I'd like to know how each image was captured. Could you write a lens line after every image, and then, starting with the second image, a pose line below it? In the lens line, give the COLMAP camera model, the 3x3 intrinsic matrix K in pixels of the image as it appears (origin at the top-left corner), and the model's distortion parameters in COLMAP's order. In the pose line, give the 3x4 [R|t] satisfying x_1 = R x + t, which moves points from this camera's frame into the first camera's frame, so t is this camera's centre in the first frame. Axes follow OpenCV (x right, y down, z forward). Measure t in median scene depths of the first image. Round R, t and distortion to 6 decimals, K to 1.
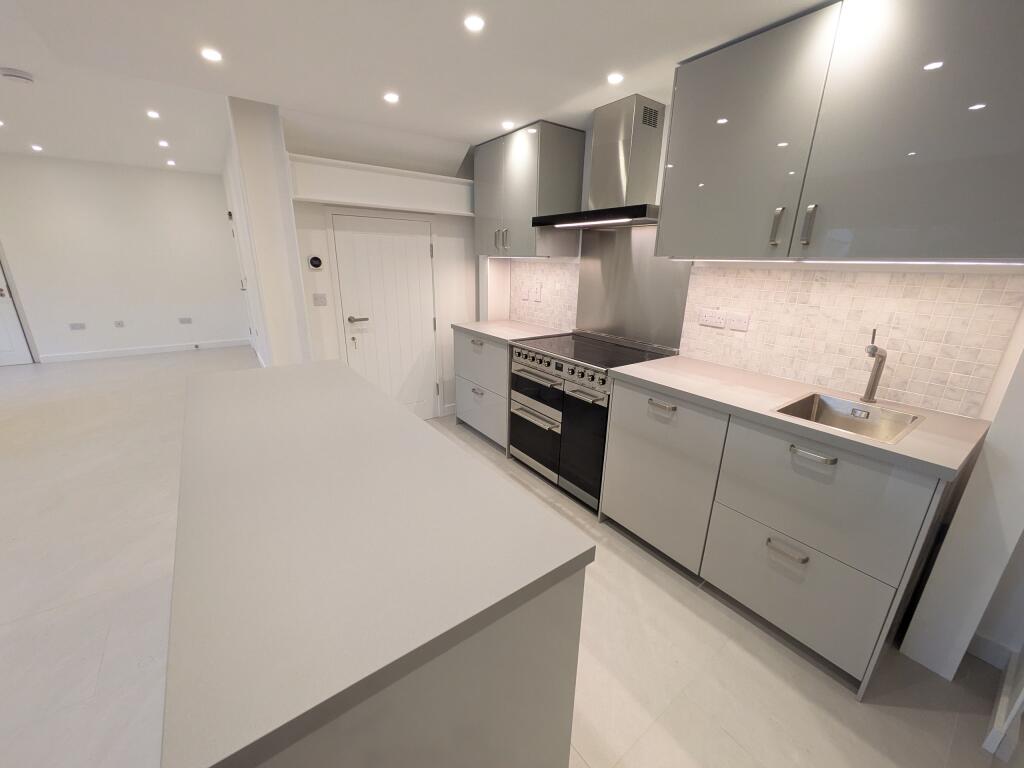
lens RADIAL K [[403.1, 0, 518.6], [0, 403.1, 388.6], [0, 0, 1]] dist [-0.001023, 0.000539]
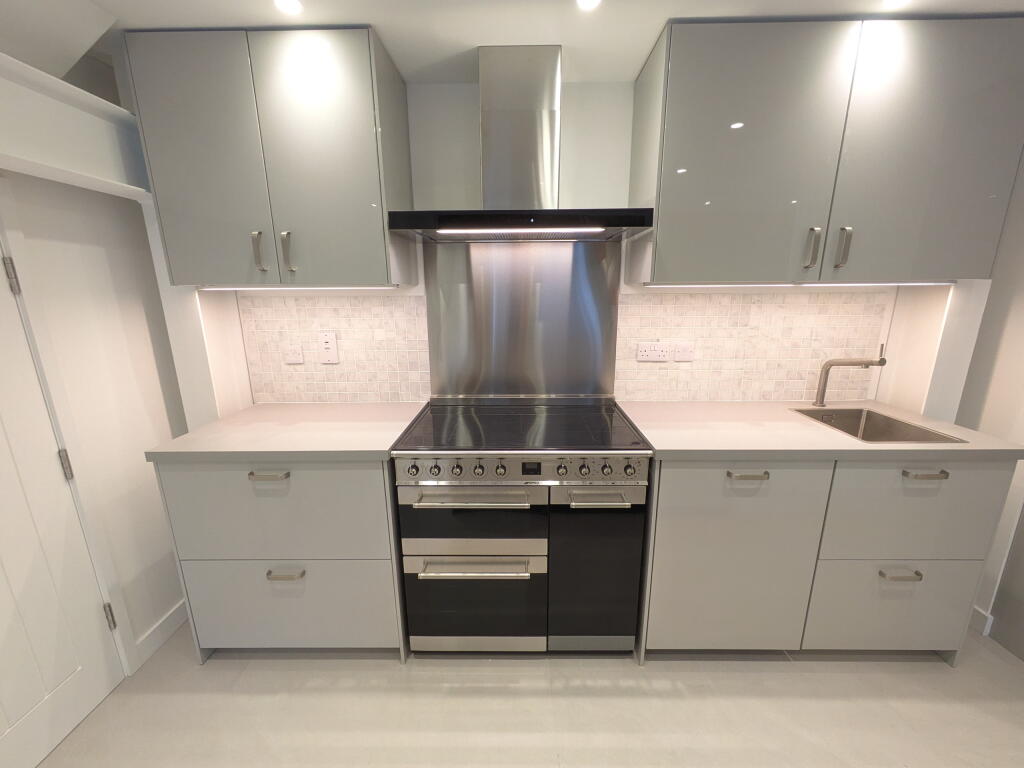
lens RADIAL K [[403.1, 0, 518.6], [0, 403.1, 388.6], [0, 0, 1]] dist [-0.001023, 0.000539]
pose [[0.596066, -0.212140, 0.774404, -0.335583], [0.261933, 0.963079, 0.062213, -0.204813], [-0.759010, 0.165758, 0.629625, 0.617878]]
